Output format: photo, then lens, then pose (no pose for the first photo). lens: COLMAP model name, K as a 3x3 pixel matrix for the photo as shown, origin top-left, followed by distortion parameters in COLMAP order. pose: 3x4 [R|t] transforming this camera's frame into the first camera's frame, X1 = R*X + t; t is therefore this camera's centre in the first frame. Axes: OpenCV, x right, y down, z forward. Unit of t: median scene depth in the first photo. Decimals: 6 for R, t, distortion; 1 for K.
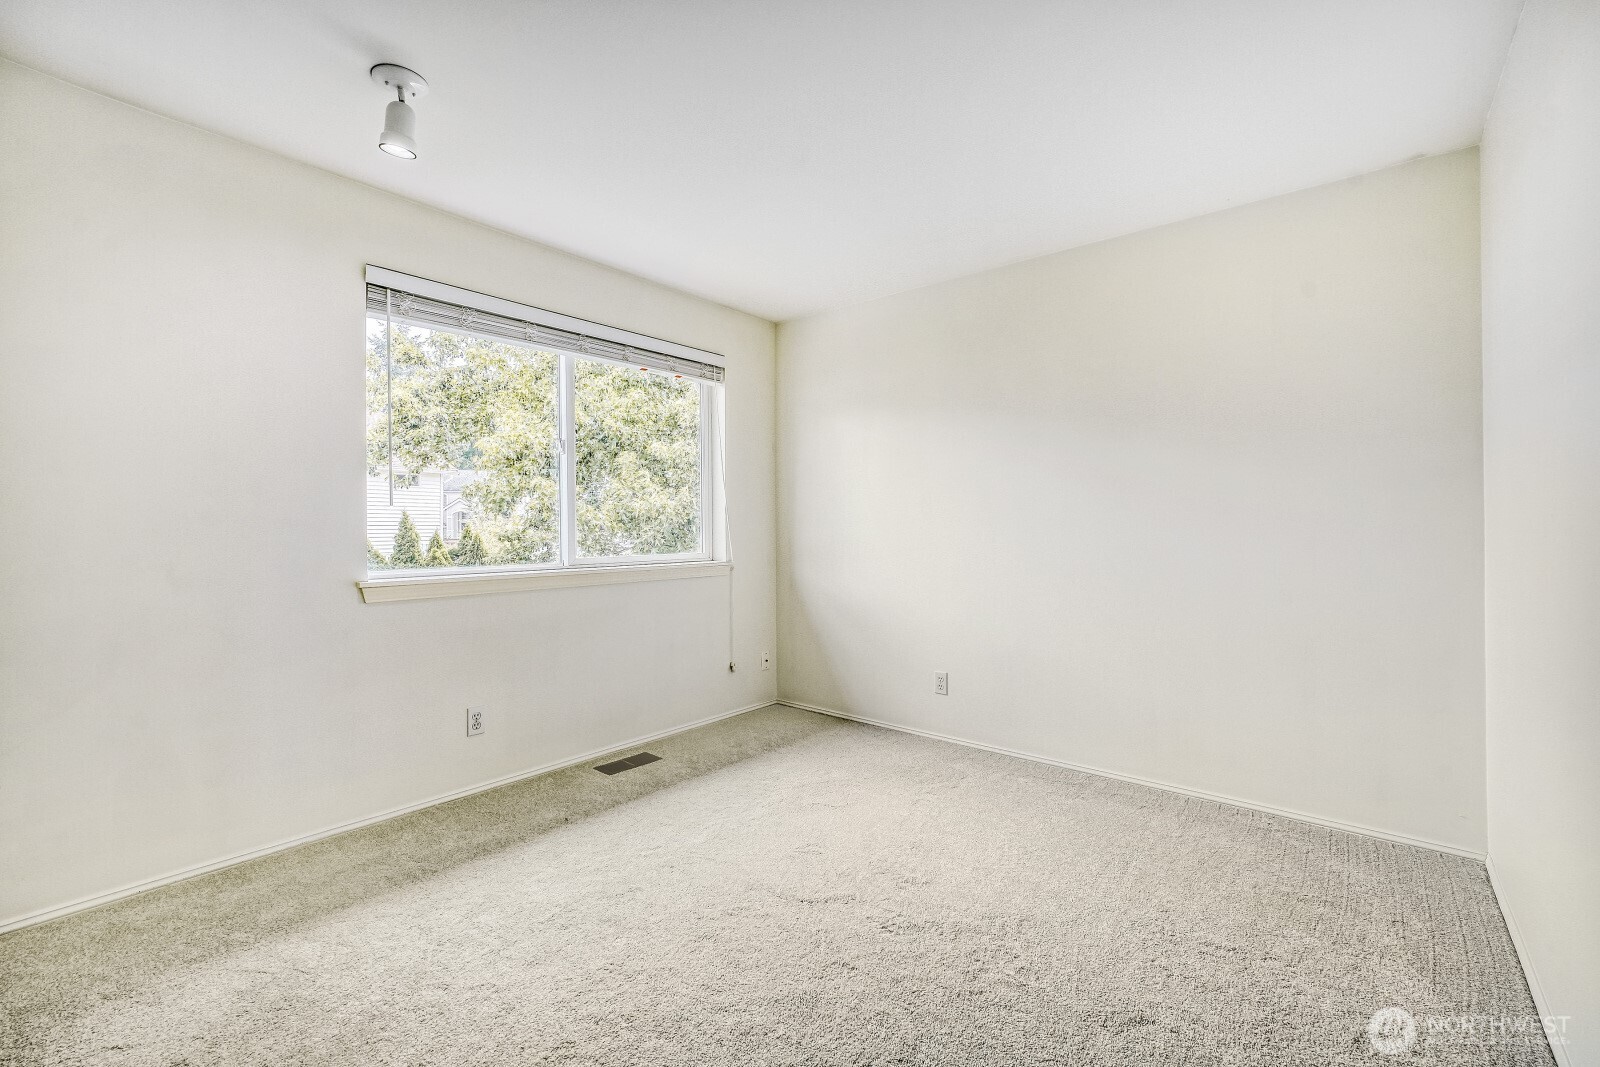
lens RADIAL K [[677.7, 0, 786.2], [0, 677.7, 529.7], [0, 0, 1]] dist [-0.004561, -0.000060]
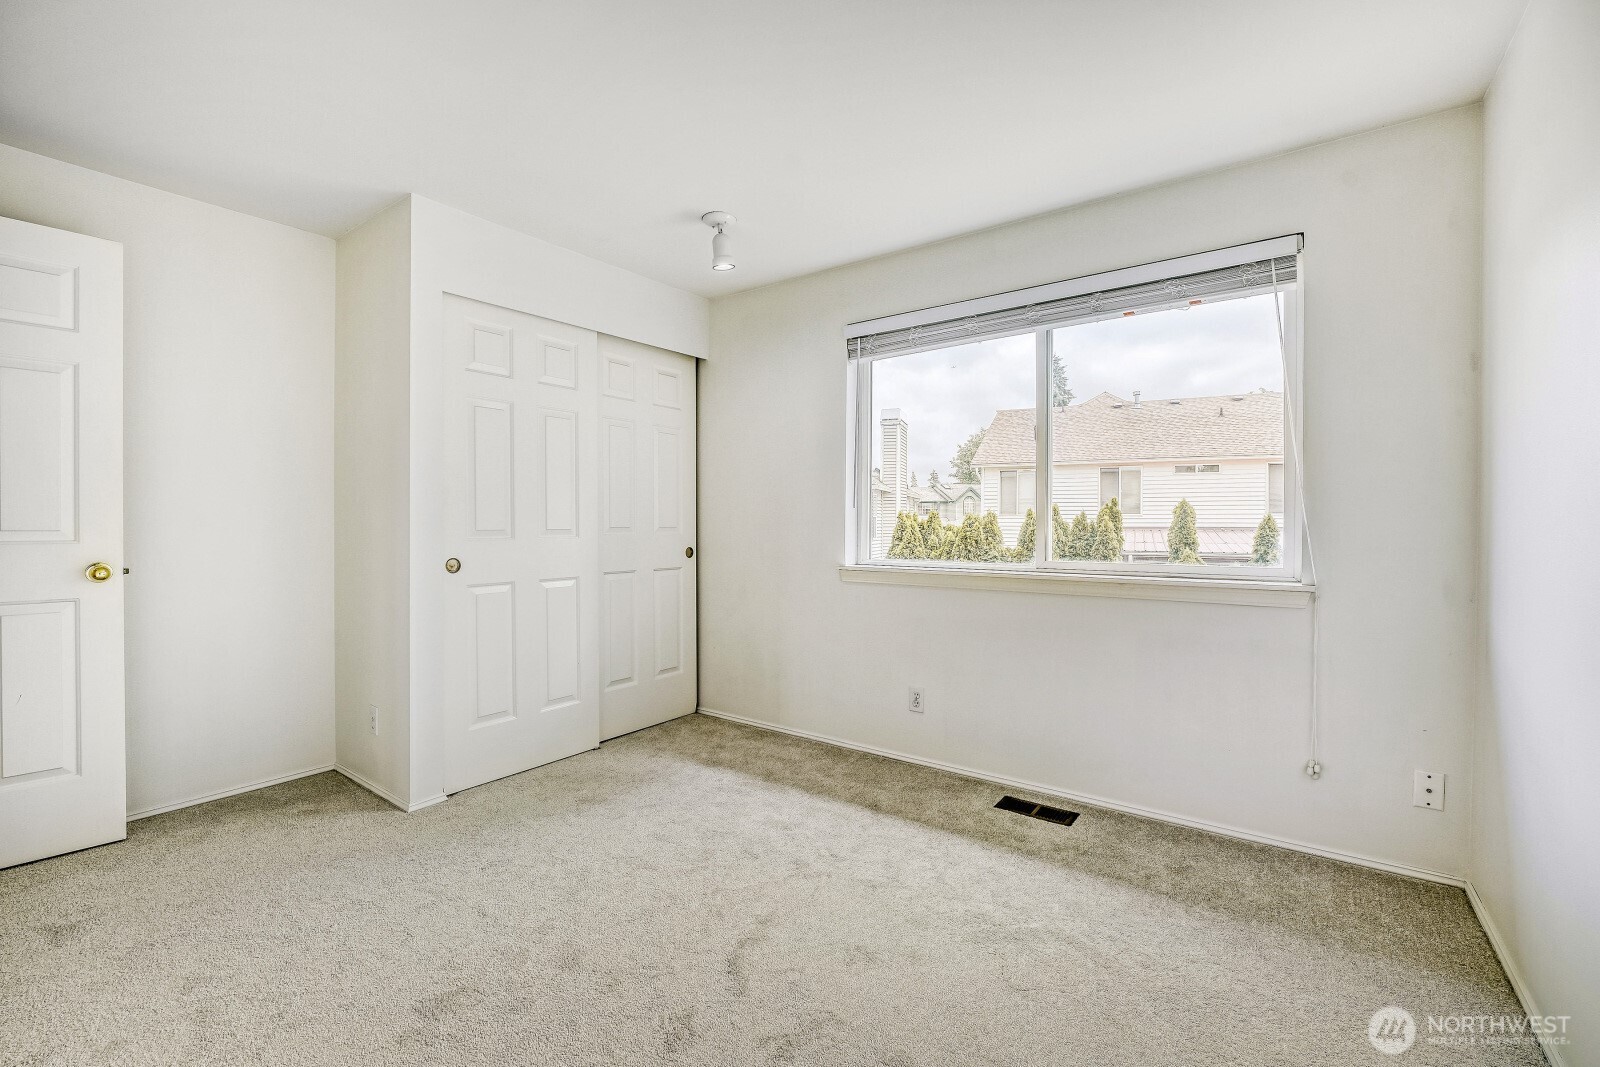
lens RADIAL K [[677.7, 0, 792.8], [0, 677.7, 532.3], [0, 0, 1]] dist [-0.004561, -0.000060]
pose [[0.075905, 0.015221, -0.996999, 0.628970], [-0.006717, 0.999869, 0.014753, -0.005516], [0.997092, 0.005577, 0.075997, 0.712034]]
